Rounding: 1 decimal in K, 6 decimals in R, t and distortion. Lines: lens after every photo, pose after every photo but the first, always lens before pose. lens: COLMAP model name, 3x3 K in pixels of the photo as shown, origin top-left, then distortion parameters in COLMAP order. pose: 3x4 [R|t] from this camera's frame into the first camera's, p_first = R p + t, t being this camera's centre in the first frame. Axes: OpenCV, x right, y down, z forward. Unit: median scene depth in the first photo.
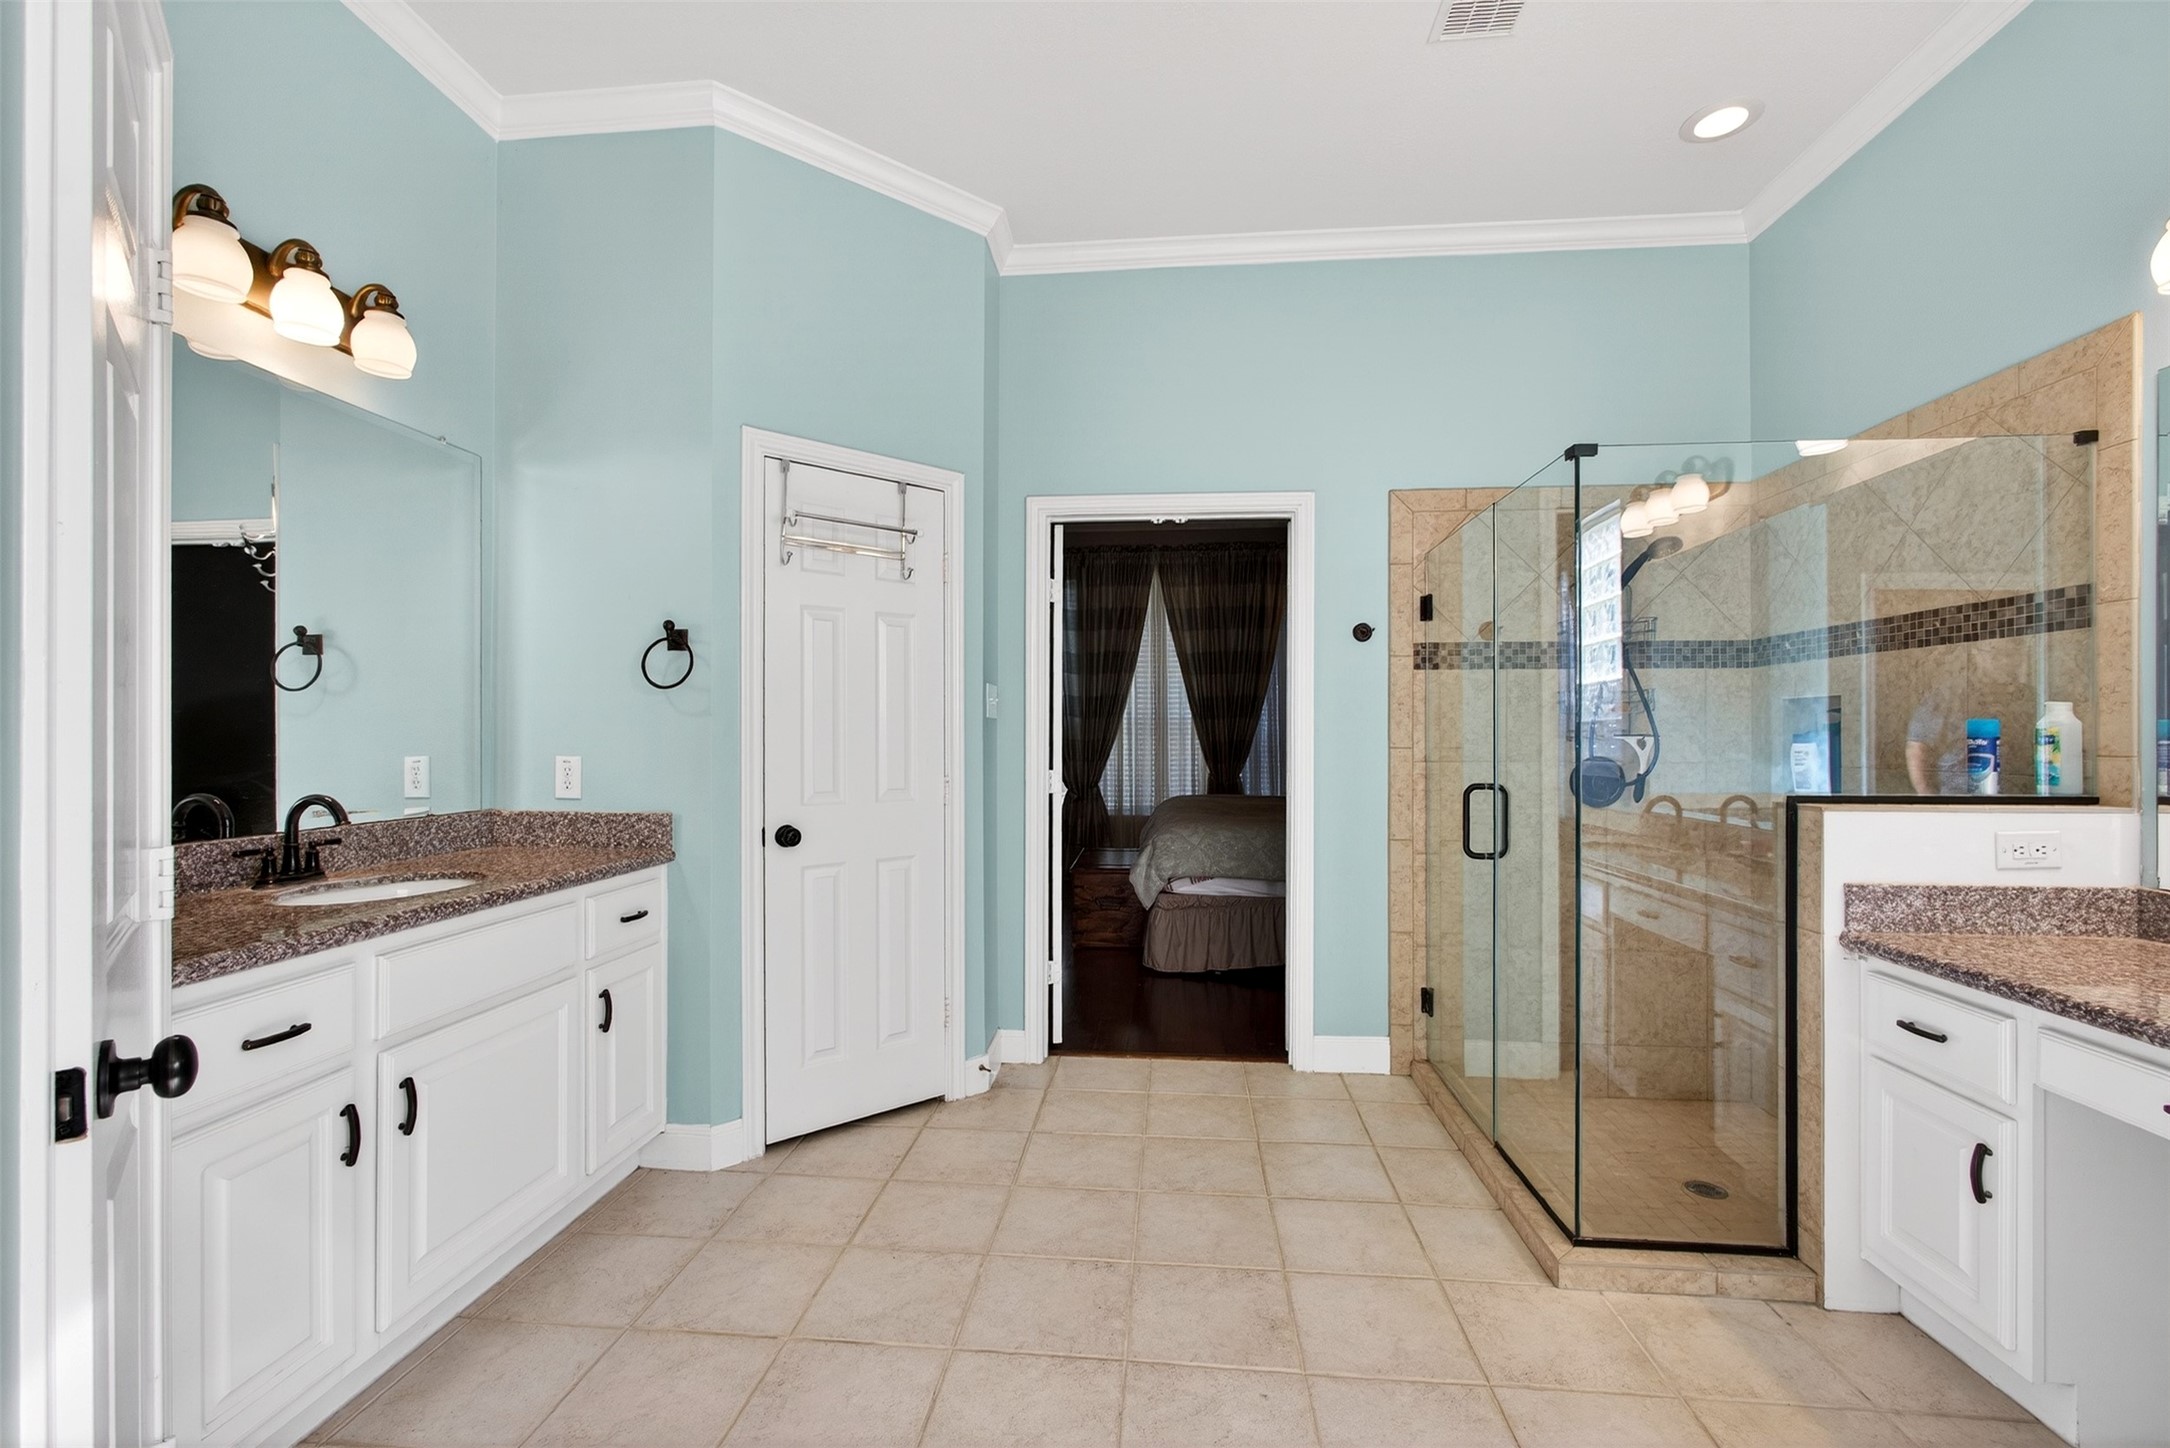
lens RADIAL K [[910.8, 0, 1089.3], [0, 910.8, 716.3], [0, 0, 1]] dist [-0.013289, 0.000277]
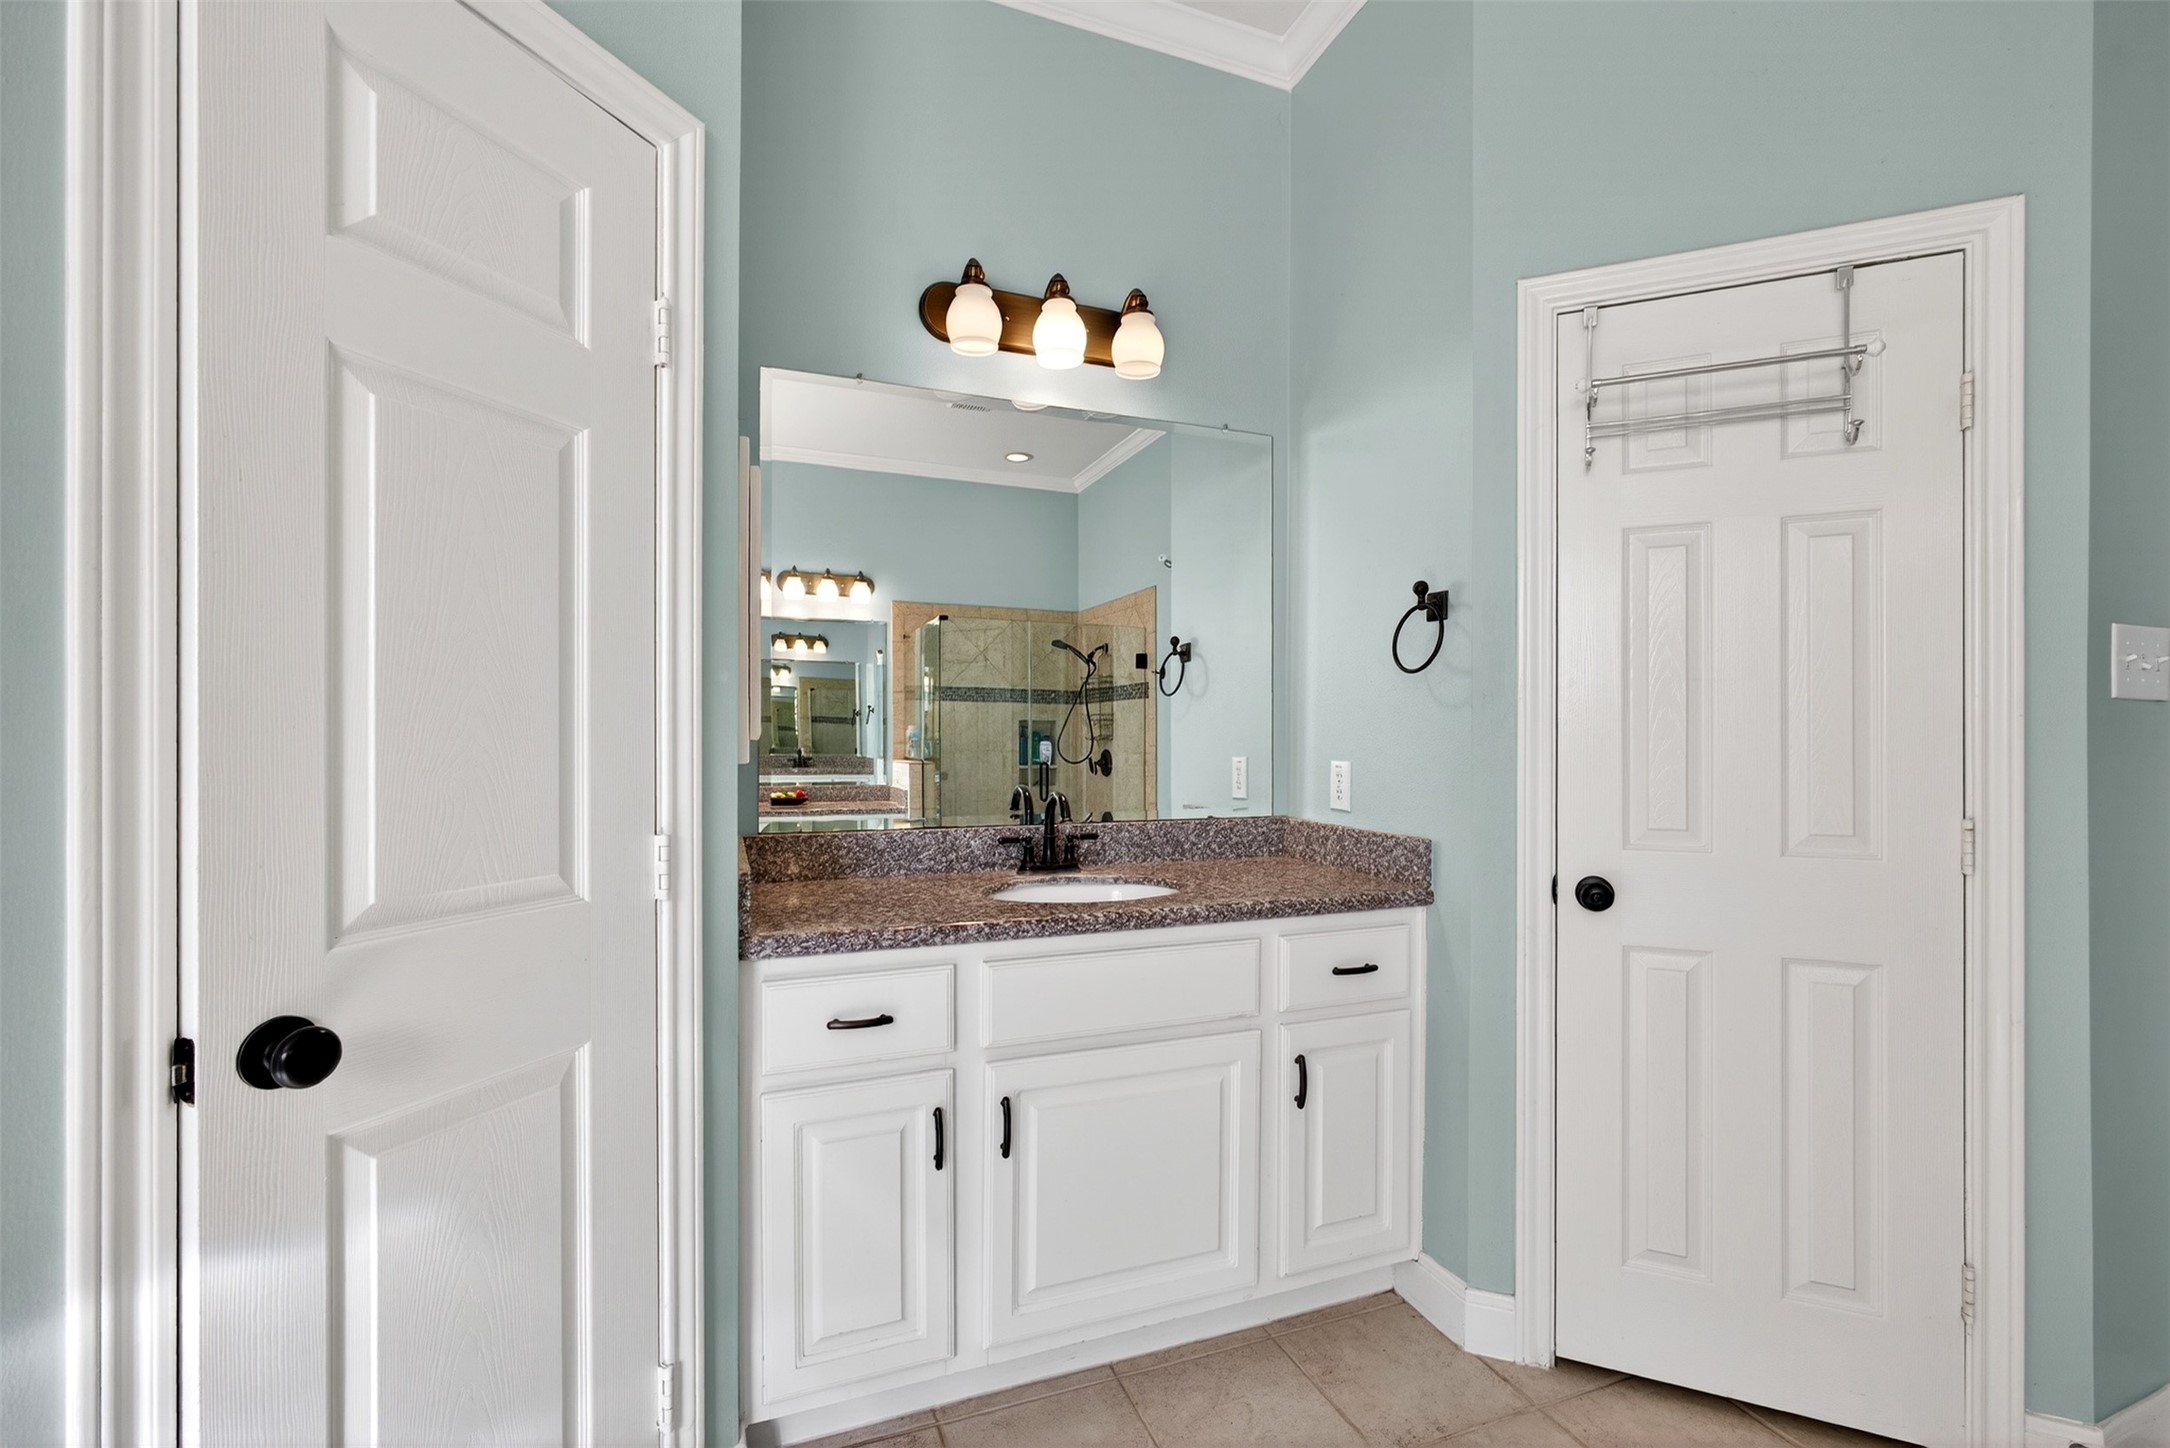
lens RADIAL K [[910.8, 0, 1079.0], [0, 910.8, 733.1], [0, 0, 1]] dist [-0.013289, 0.000277]
pose [[0.439859, -0.003346, -0.898060, 0.085749], [0.016973, 0.999845, 0.004588, 0.010955], [0.897906, -0.017261, 0.439848, 0.425569]]
